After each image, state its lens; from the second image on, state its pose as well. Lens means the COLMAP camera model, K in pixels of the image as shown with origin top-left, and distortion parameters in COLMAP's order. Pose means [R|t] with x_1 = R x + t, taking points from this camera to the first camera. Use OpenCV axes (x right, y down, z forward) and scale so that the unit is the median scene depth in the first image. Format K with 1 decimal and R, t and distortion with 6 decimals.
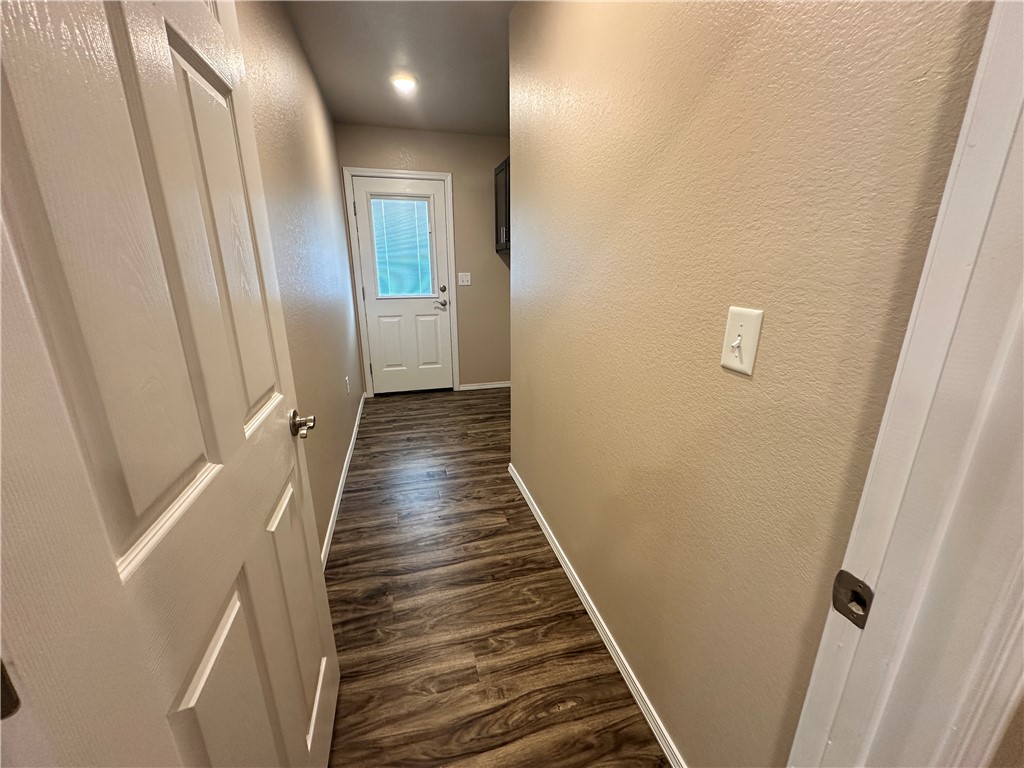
lens RADIAL K [[406.5, 0, 512.0], [0, 406.5, 384.0], [0, 0, 1]] dist [-0.002785, 0.000373]
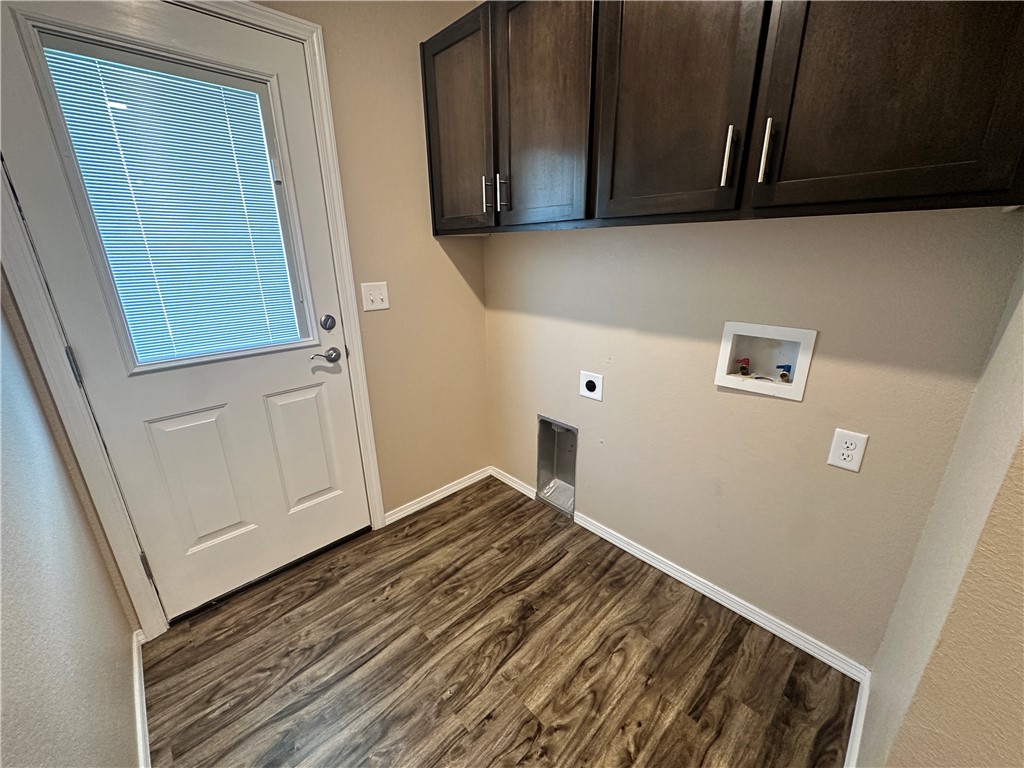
lens RADIAL K [[406.5, 0, 512.0], [0, 406.5, 384.0], [0, 0, 1]] dist [-0.002785, 0.000373]
pose [[0.878896, -0.158261, 0.449994, -0.201352], [0.144992, 0.987357, 0.064061, -0.170941], [-0.454443, 0.008943, 0.890731, 0.539575]]
